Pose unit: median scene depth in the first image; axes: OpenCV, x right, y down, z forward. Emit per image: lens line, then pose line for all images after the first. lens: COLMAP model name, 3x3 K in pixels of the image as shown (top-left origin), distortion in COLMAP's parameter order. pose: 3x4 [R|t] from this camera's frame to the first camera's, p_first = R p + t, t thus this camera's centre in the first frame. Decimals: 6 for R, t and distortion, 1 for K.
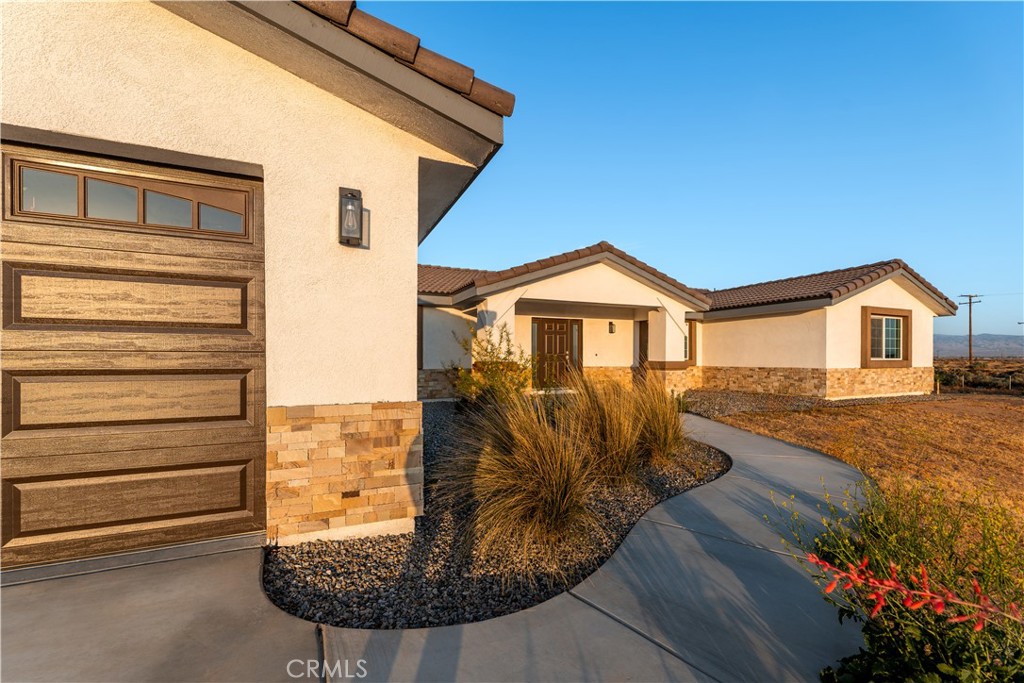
lens RADIAL K [[402.2, 0, 528.8], [0, 402.2, 363.2], [0, 0, 1]] dist [0.003288, 0.000071]
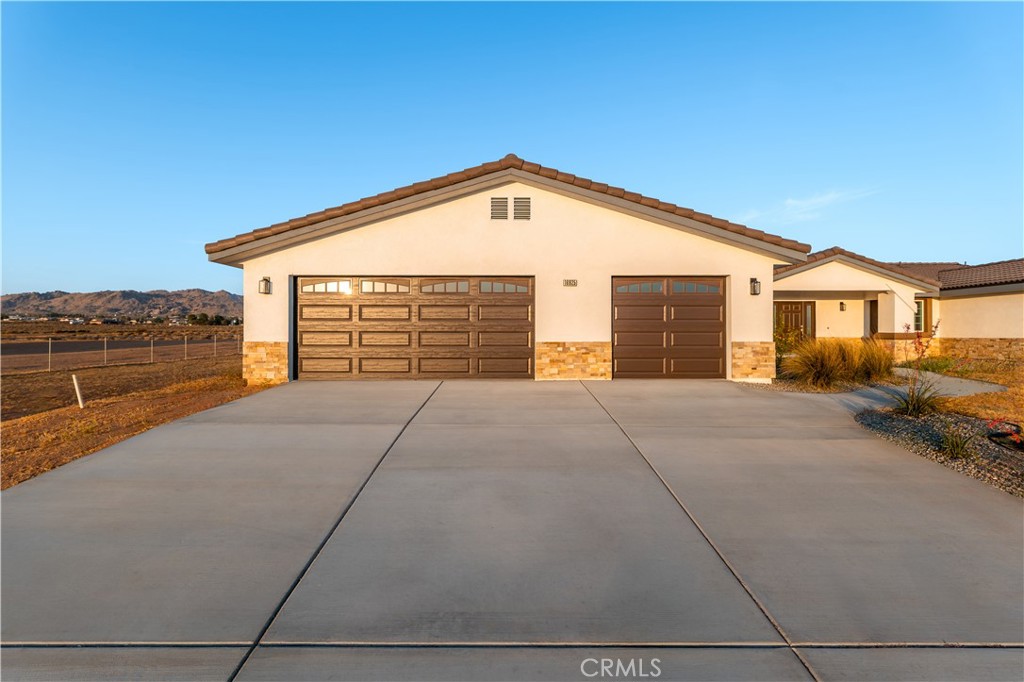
lens RADIAL K [[423.1, 0, 526.7], [0, 423.1, 335.9], [0, 0, 1]] dist [0.000549, 0.000583]
pose [[0.910308, 0.002139, -0.413927, -0.157465], [-0.005051, 0.999970, -0.005941, 0.018425], [0.413902, 0.007499, 0.910291, -0.668657]]
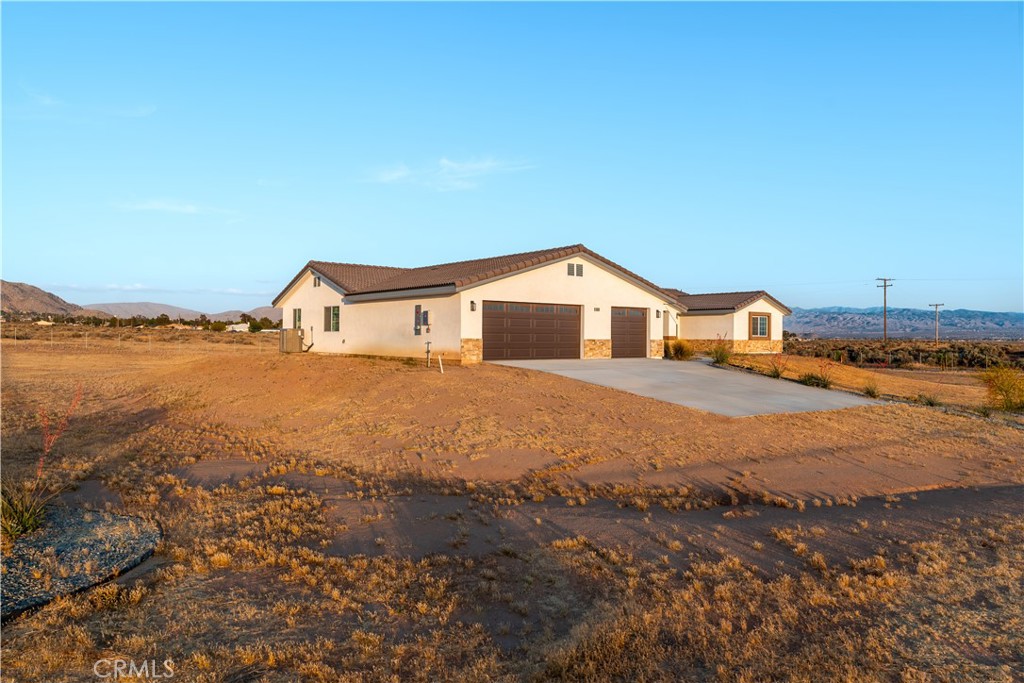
lens RADIAL K [[680.7, 0, 511.6], [0, 680.7, 334.1], [0, 0, 1]] dist [0.001394, -0.001078]
pose [[0.970127, 0.007813, 0.242471, -1.326228], [-0.003738, 0.999844, -0.017264, 0.049835], [-0.242568, 0.015842, 0.970005, -2.279929]]
